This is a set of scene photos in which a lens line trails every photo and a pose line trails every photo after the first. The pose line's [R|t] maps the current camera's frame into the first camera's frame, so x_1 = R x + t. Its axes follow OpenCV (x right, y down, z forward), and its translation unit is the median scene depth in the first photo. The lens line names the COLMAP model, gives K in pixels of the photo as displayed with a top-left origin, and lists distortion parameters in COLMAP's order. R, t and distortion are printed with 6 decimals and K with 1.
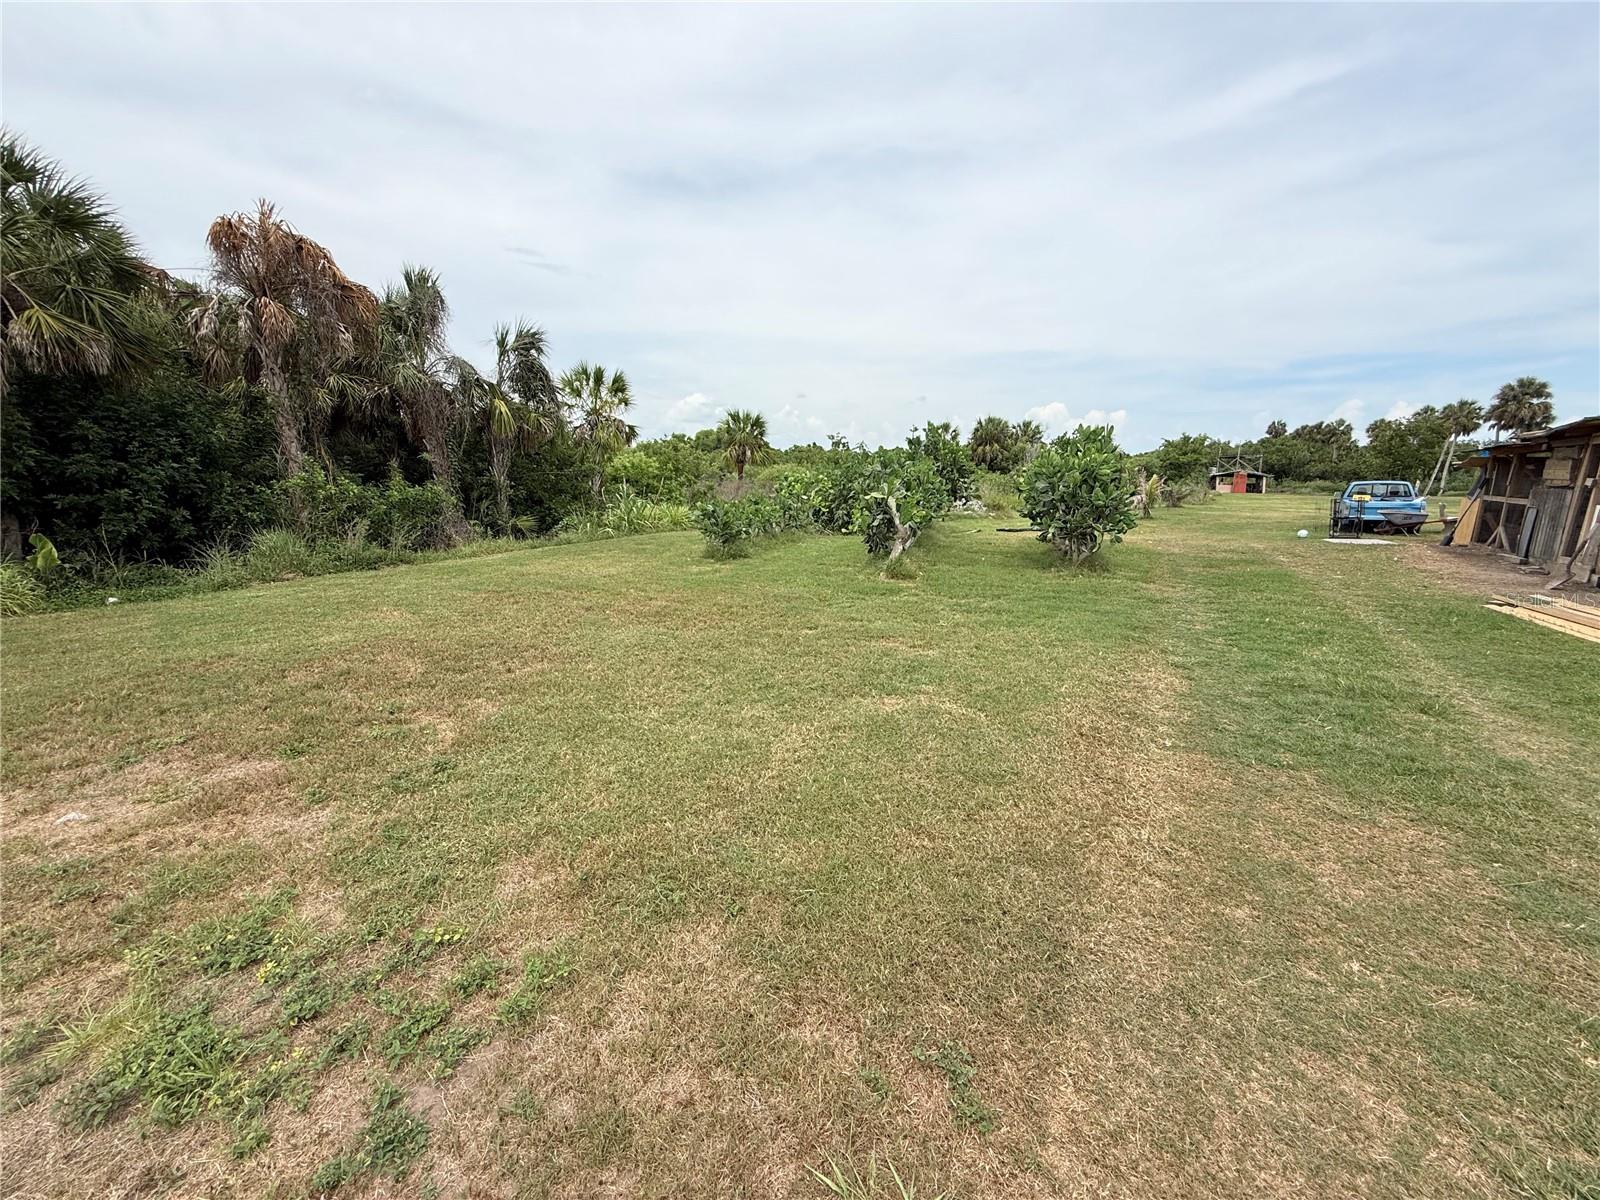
lens RADIAL K [[644.0, 0, 797.1], [0, 644.0, 614.6], [0, 0, 1]] dist [0.004167, 0.000424]
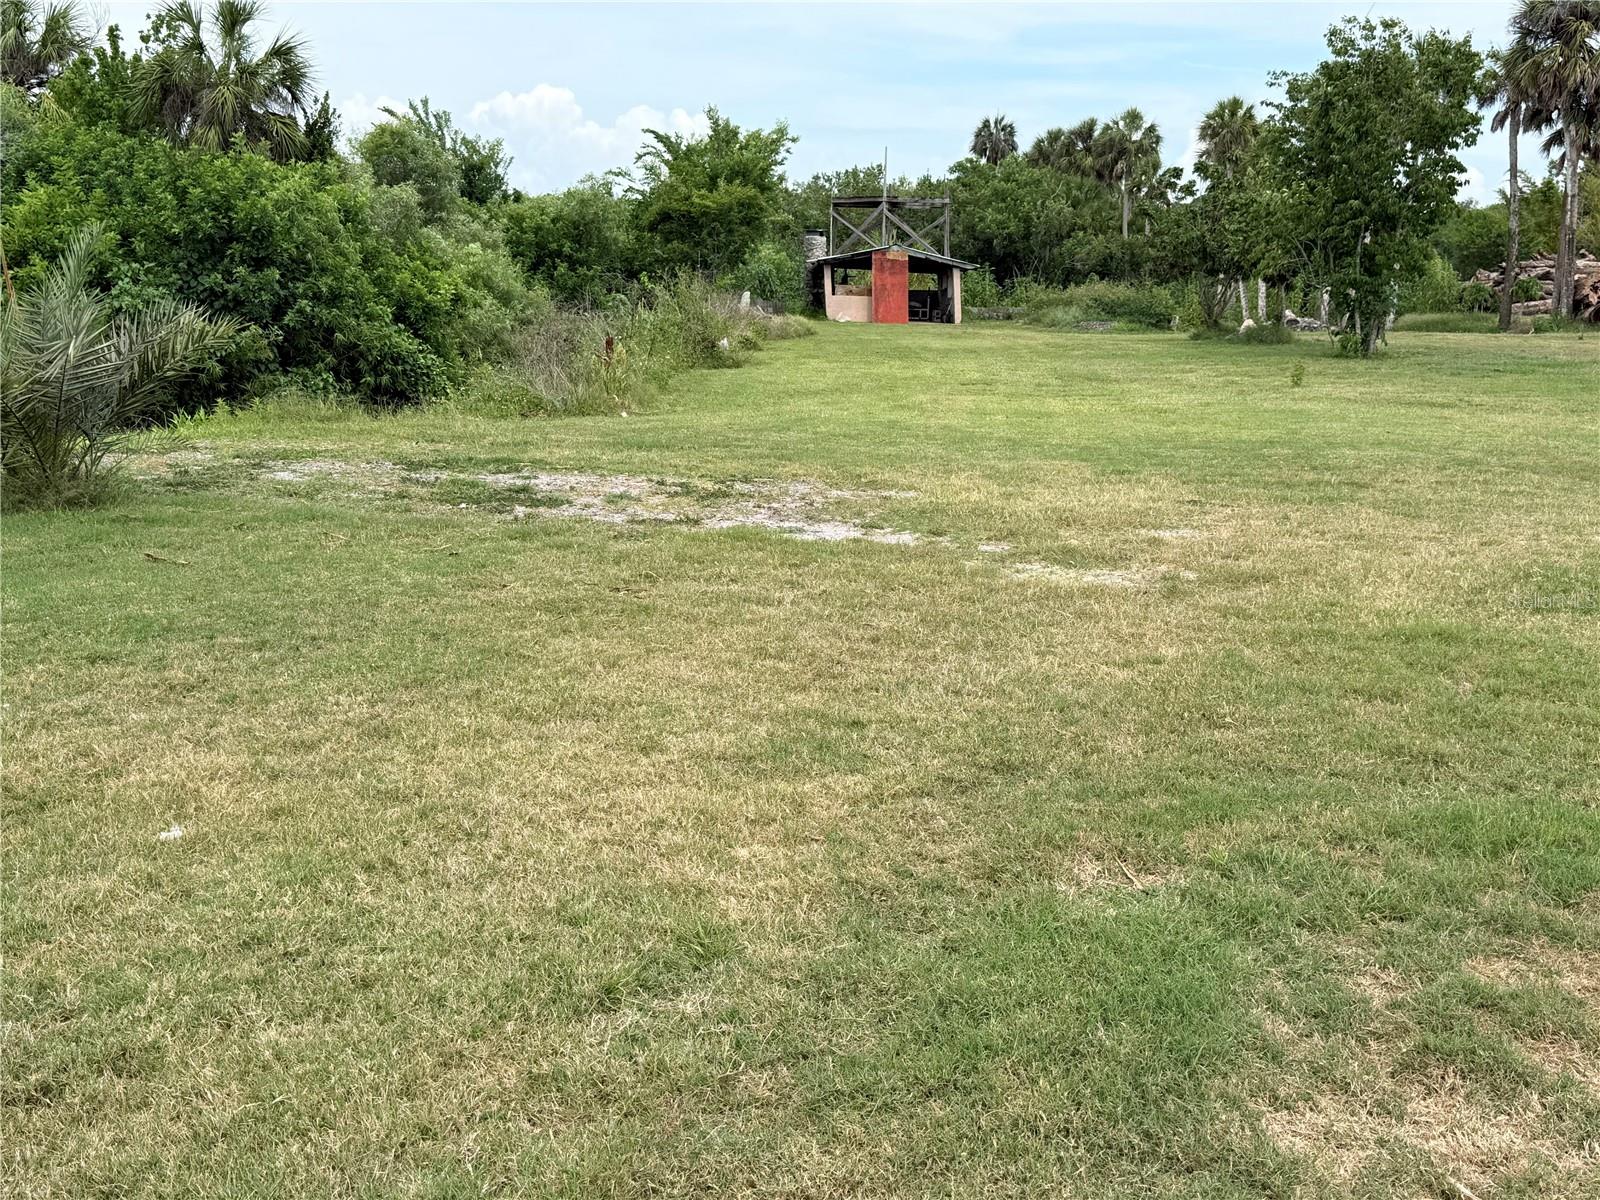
lens RADIAL K [[1692.9, 0, 801.7], [0, 1692.9, 606.5], [0, 0, 1]] dist [0.153944, 0.000000]
pose [[0.876994, -0.083450, 0.473199, 0.250169], [0.090239, 0.995885, 0.008384, -0.063796], [-0.471951, 0.035349, 0.880916, 0.310535]]
